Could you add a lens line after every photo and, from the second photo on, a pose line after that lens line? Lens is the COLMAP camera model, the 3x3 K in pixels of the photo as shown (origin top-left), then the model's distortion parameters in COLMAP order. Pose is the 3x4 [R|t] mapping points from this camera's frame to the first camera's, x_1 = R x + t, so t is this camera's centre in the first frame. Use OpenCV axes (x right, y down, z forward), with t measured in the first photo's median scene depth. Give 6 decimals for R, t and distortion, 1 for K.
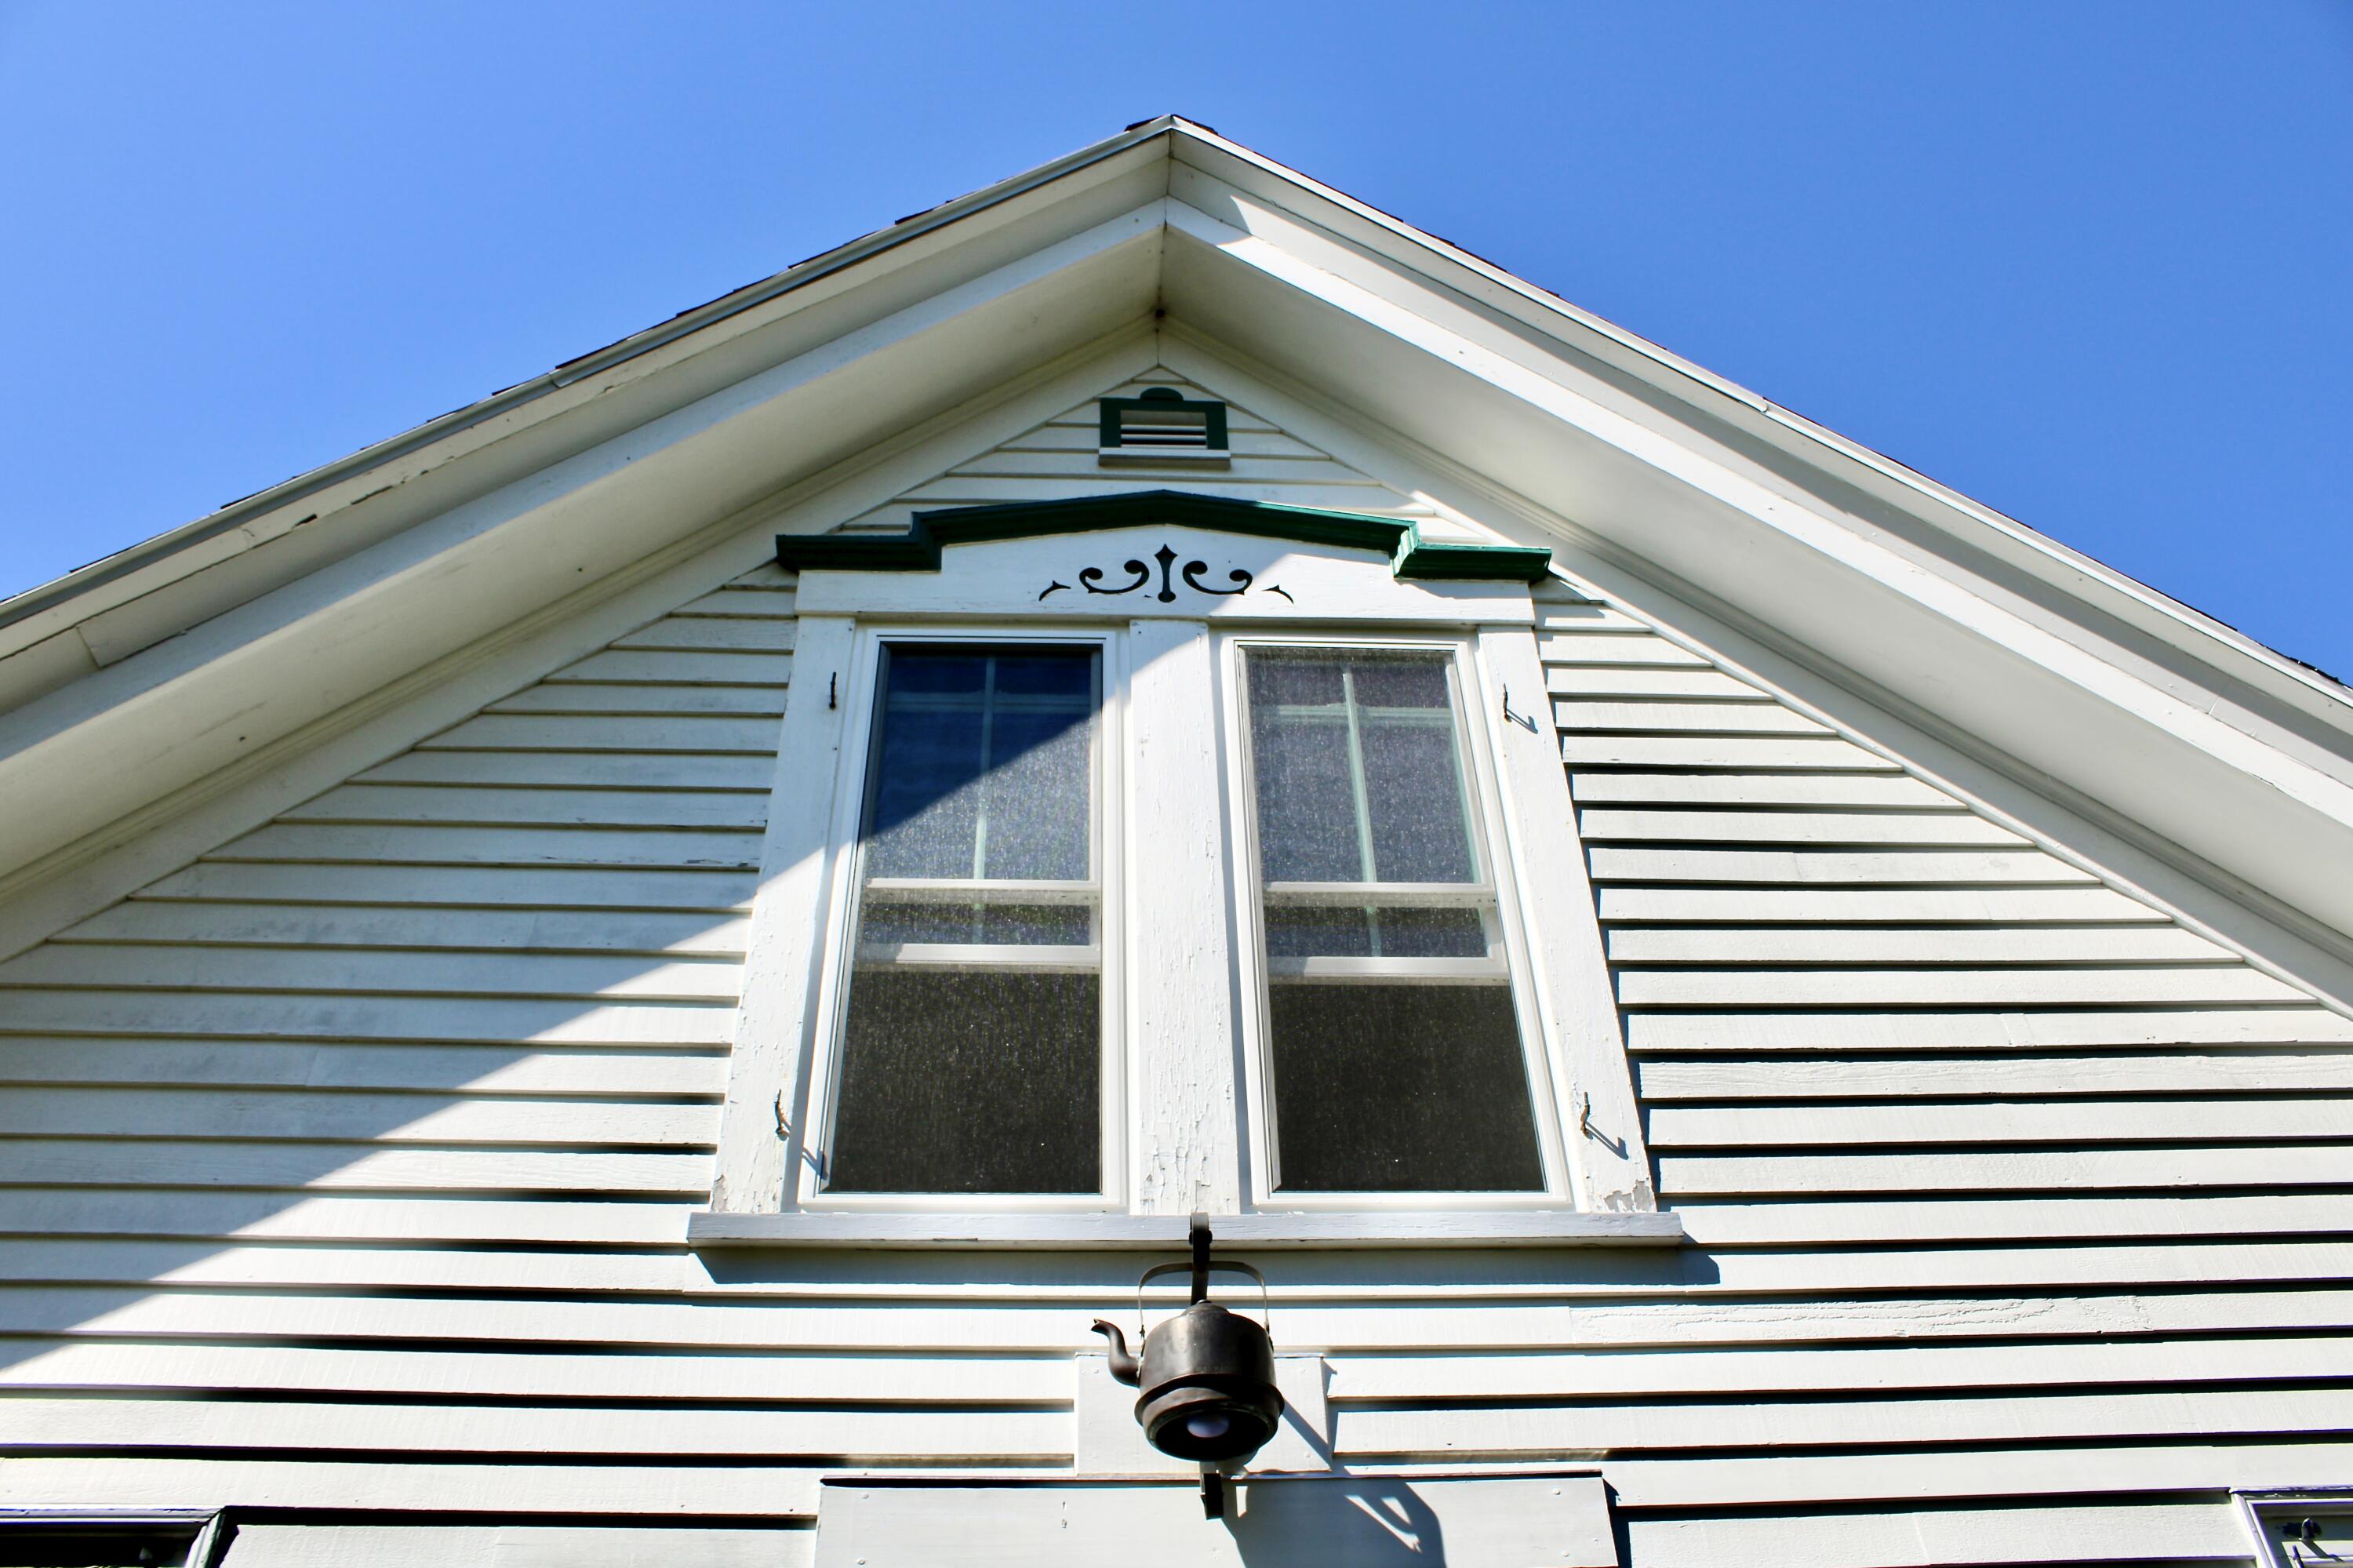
lens RADIAL K [[1986.2, 0, 1176.5], [0, 1986.2, 784.0], [0, 0, 1]] dist [-0.156631, 0.152852]
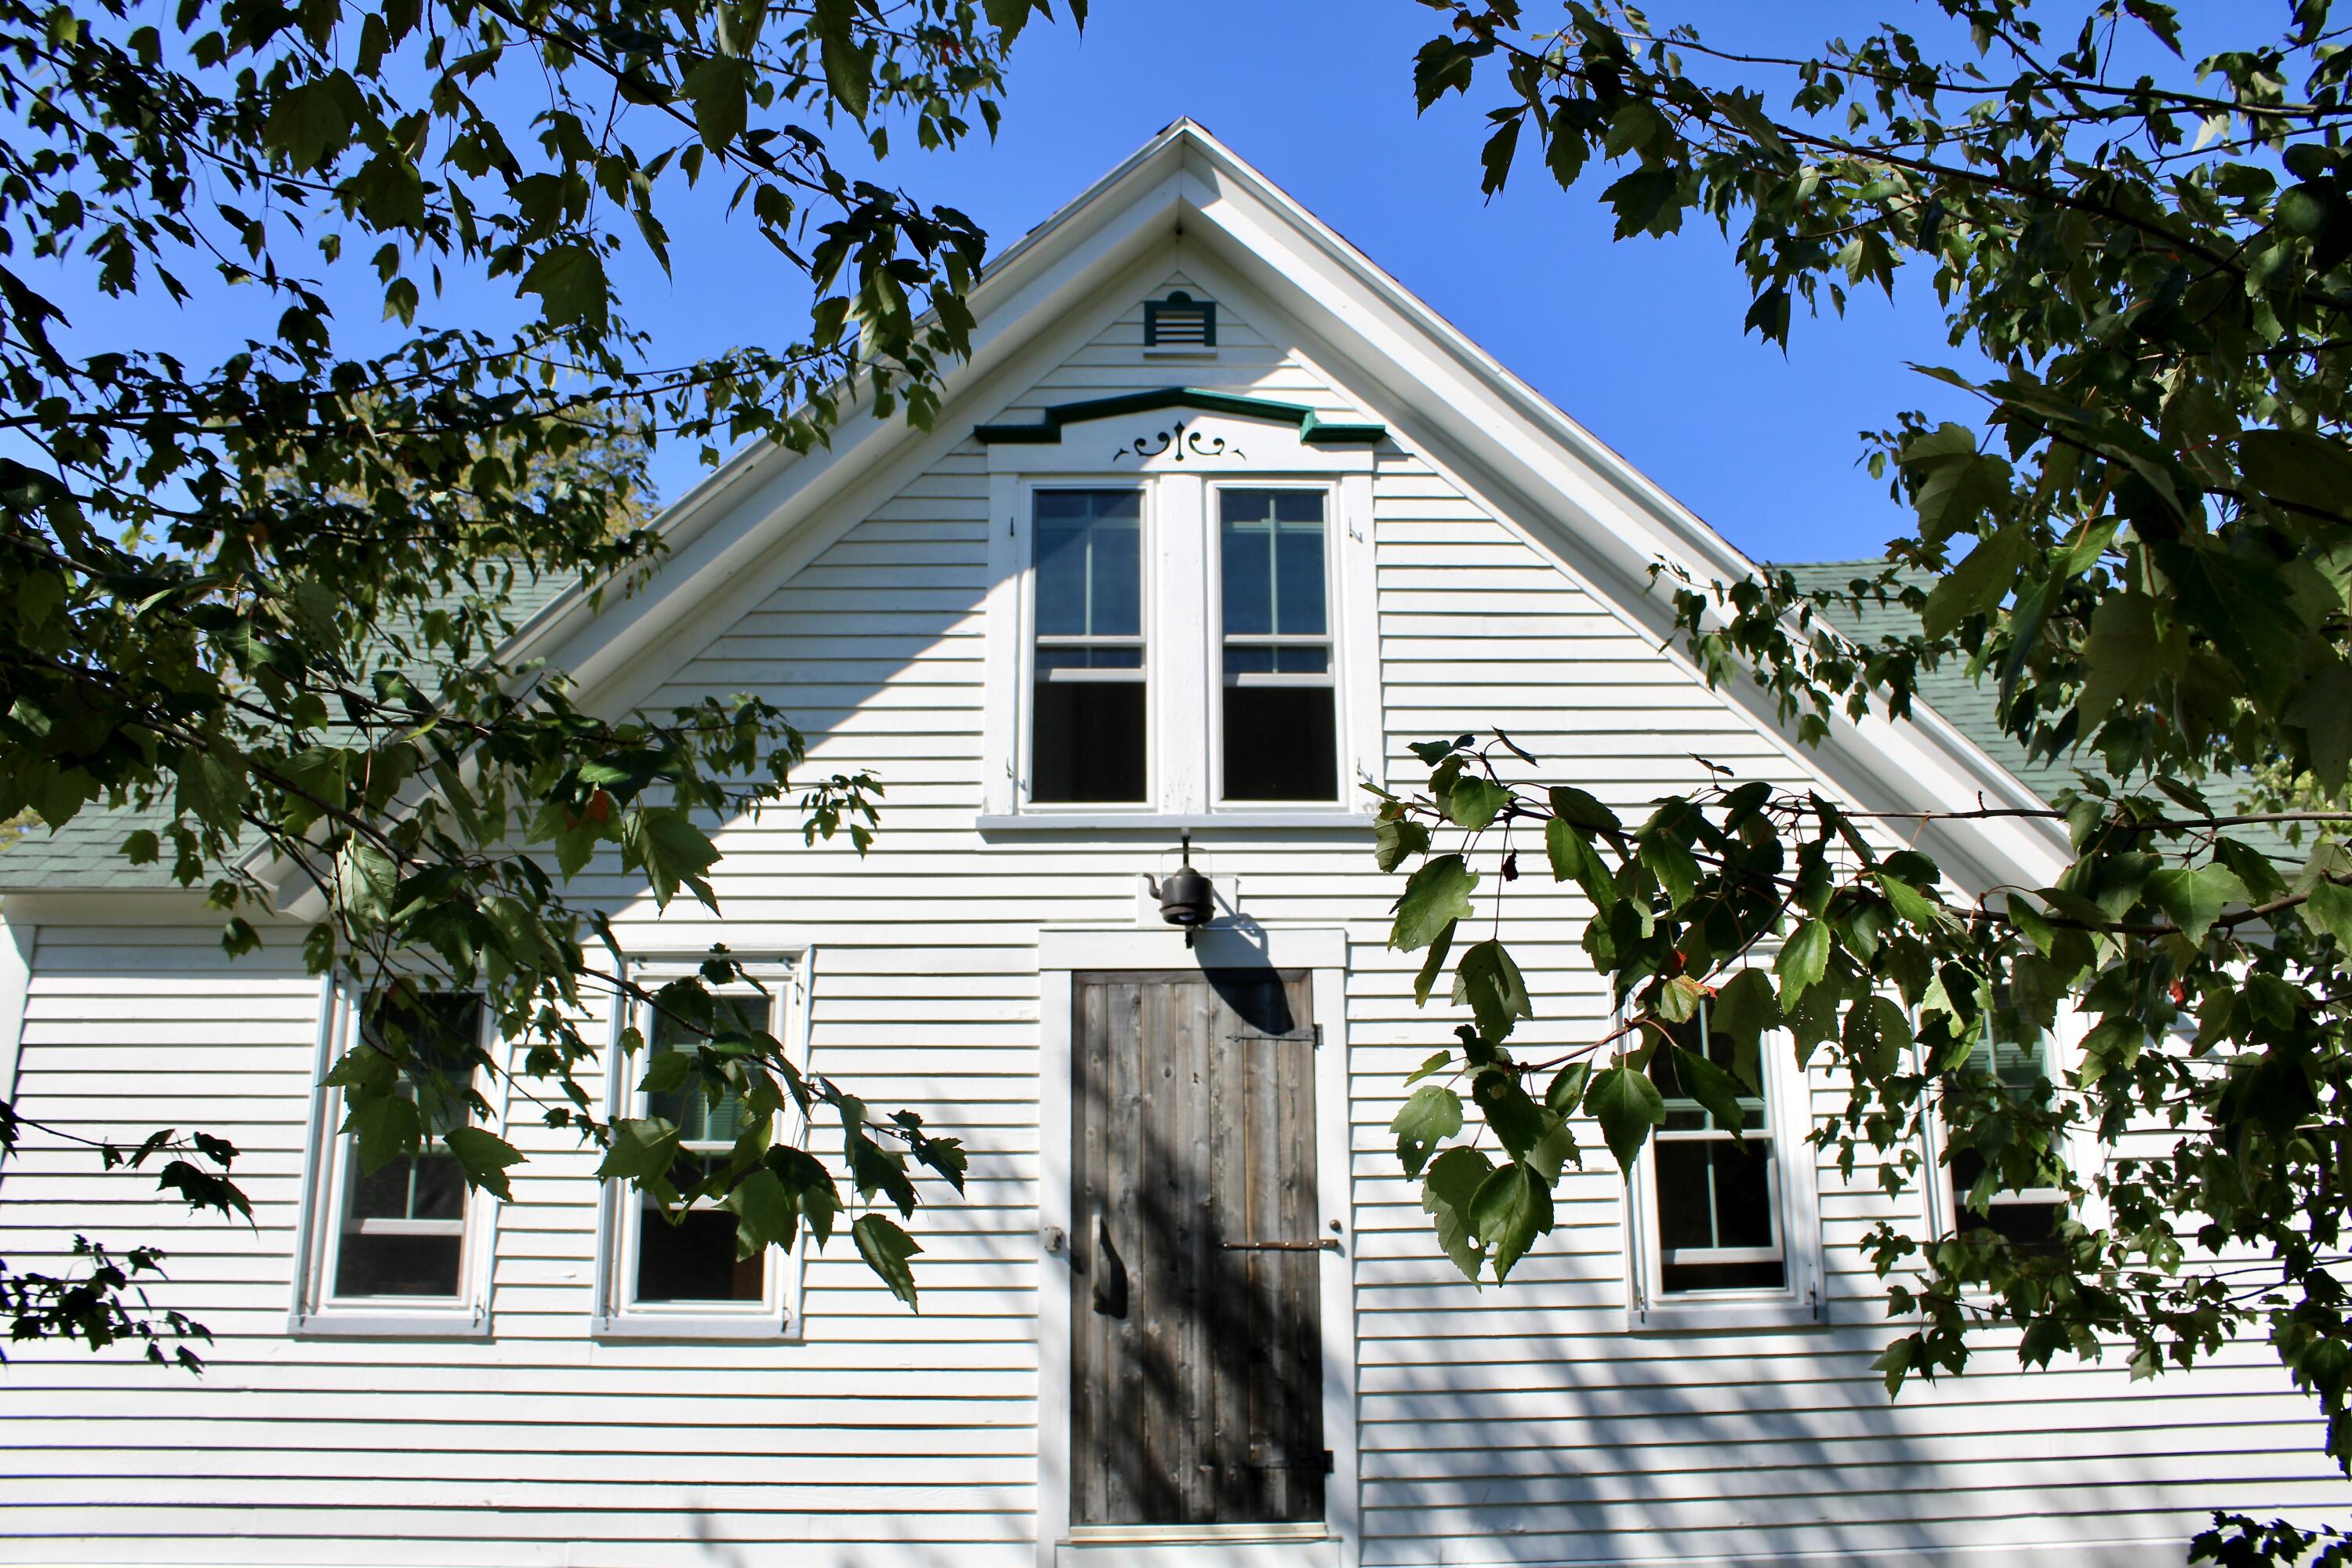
lens RADIAL K [[1985.3, 0, 1176.0], [0, 1985.3, 784.0], [0, 0, 1]] dist [-0.156631, 0.152852]
pose [[0.999390, 0.009011, -0.033744, 0.061159], [0.007093, 0.893656, 0.448696, -0.695104], [0.034198, -0.448662, 0.893047, -0.880417]]
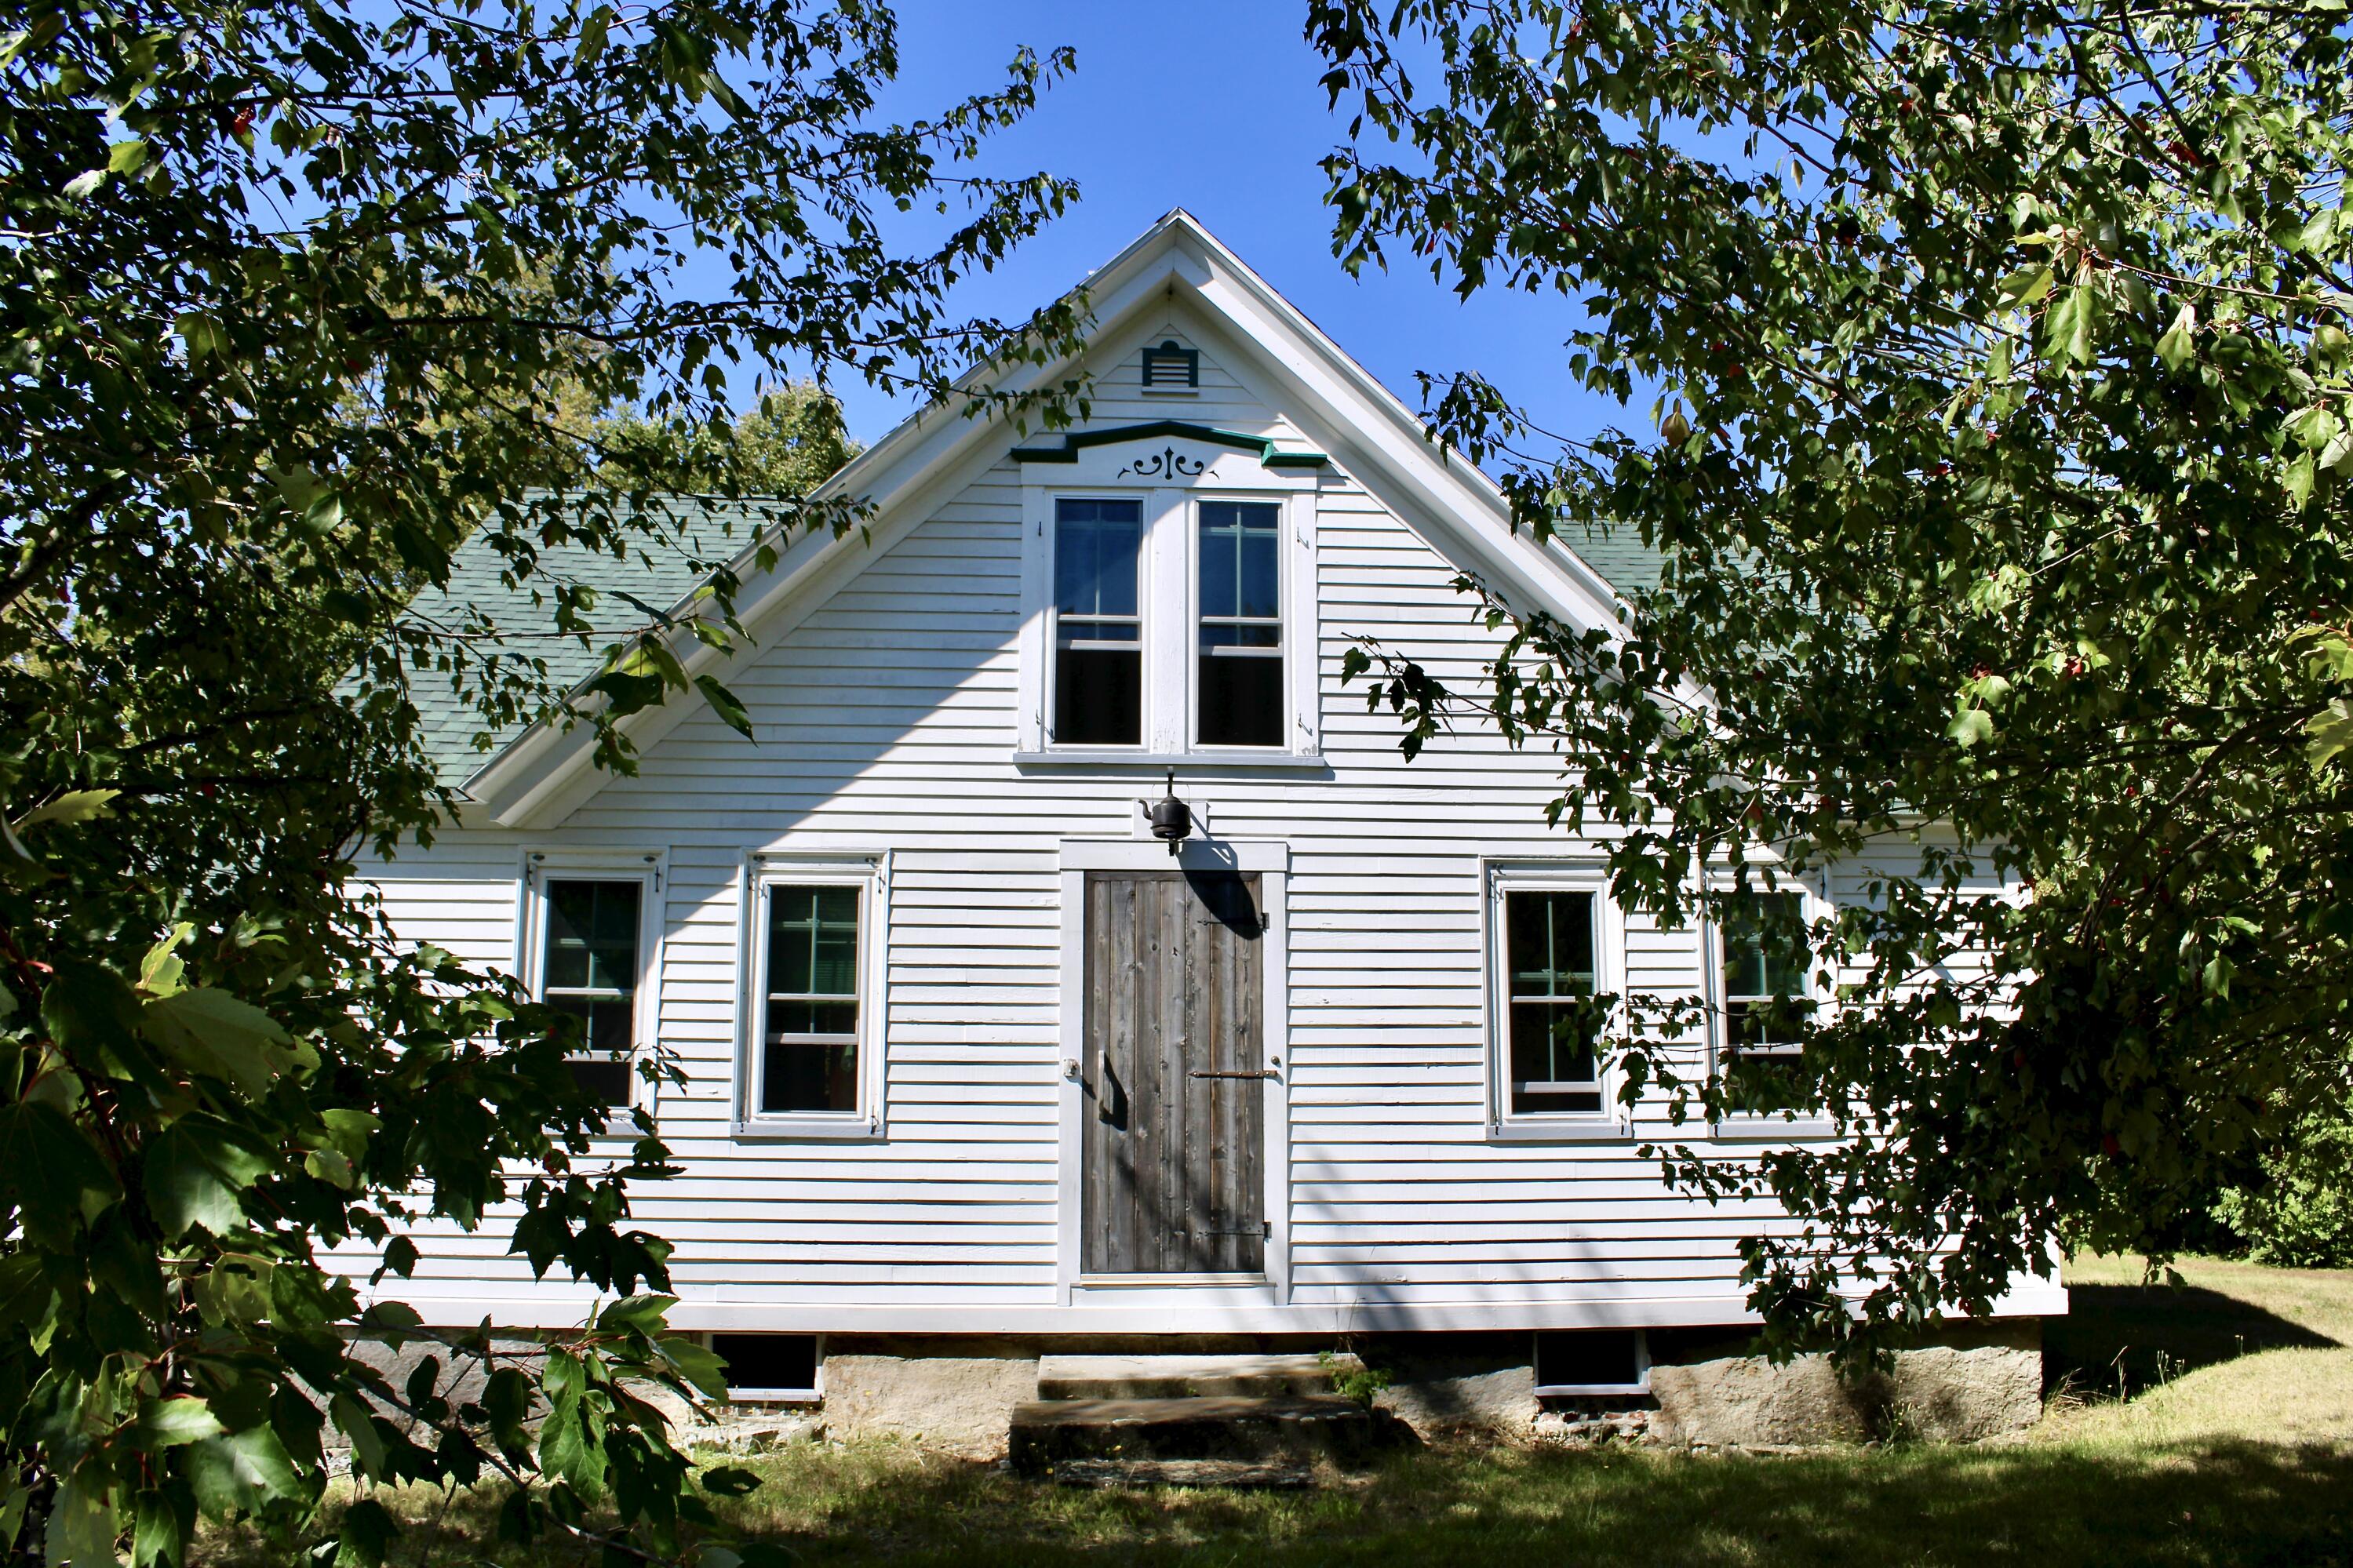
lens RADIAL K [[1985.8, 0, 1176.5], [0, 1985.8, 784.0], [0, 0, 1]] dist [-0.156631, 0.152852]
pose [[0.999572, 0.028998, 0.003947, 0.006342], [-0.026730, 0.849712, 0.526569, -1.116376], [0.011916, -0.526448, 0.850124, -1.368684]]
